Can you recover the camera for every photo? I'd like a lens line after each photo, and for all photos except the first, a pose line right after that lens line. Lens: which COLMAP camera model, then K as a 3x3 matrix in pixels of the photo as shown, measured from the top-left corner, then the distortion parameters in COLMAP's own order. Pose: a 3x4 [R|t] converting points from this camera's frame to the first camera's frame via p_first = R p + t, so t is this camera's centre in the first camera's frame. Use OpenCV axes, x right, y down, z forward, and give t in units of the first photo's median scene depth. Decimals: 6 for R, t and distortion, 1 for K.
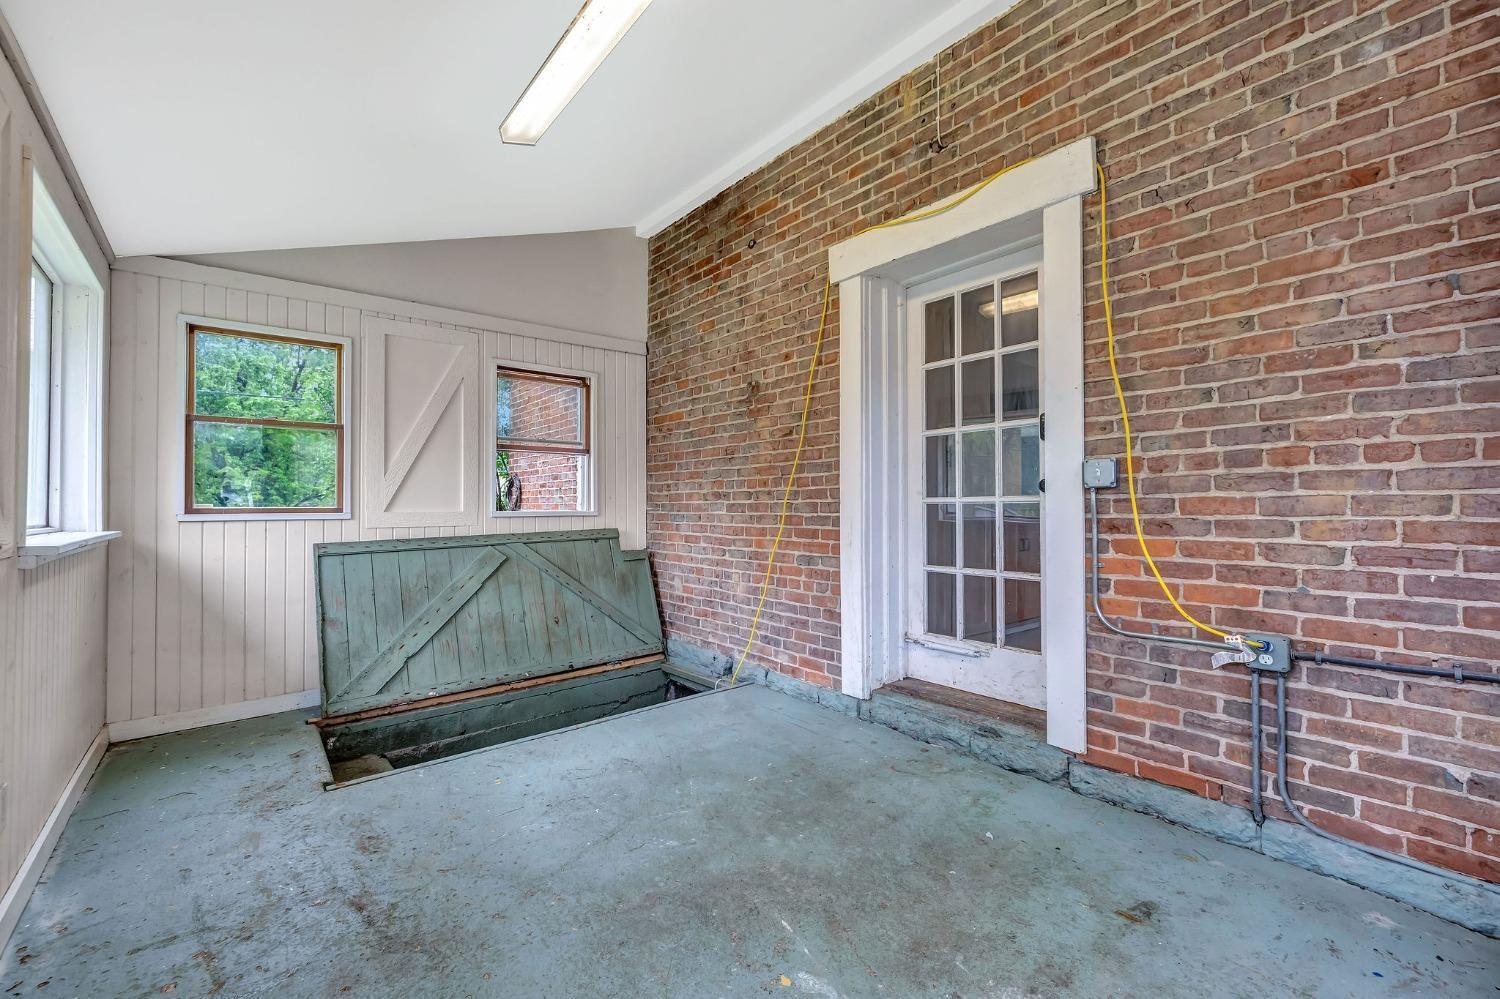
lens RADIAL K [[628.6, 0, 743.2], [0, 628.6, 499.6], [0, 0, 1]] dist [0.001482, -0.001437]
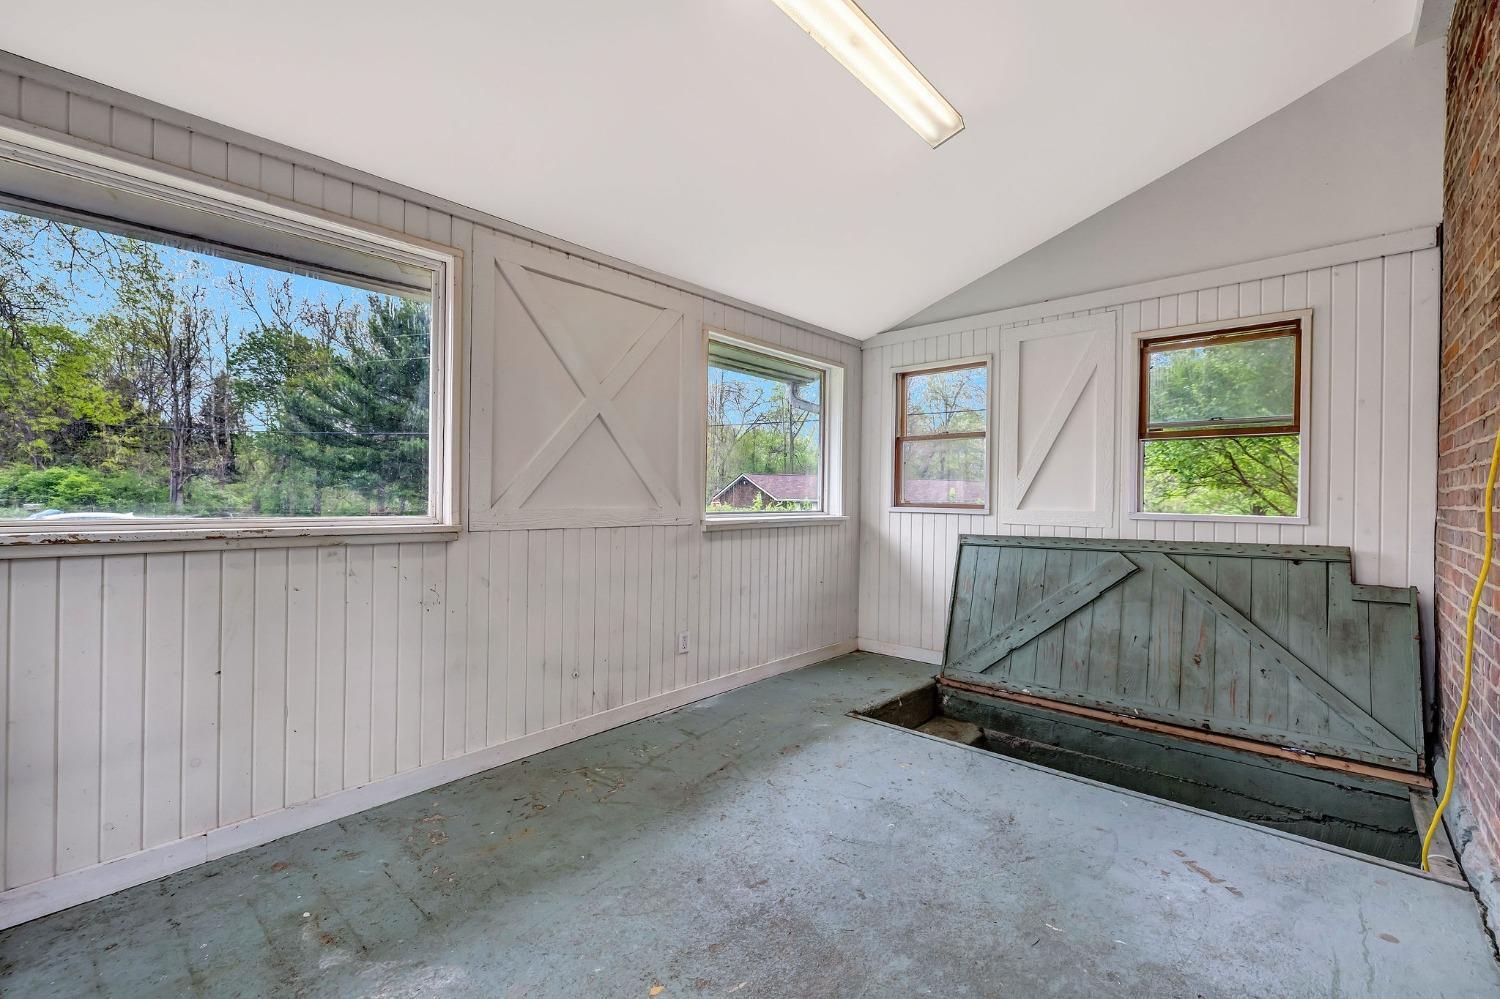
lens RADIAL K [[628.6, 0, 743.1], [0, 628.6, 495.7], [0, 0, 1]] dist [0.001482, -0.001437]
pose [[0.136235, 0.005975, -0.990659, 0.429041], [-0.005237, 0.999972, 0.005311, -0.006783], [0.990663, 0.004465, 0.136263, 0.404156]]
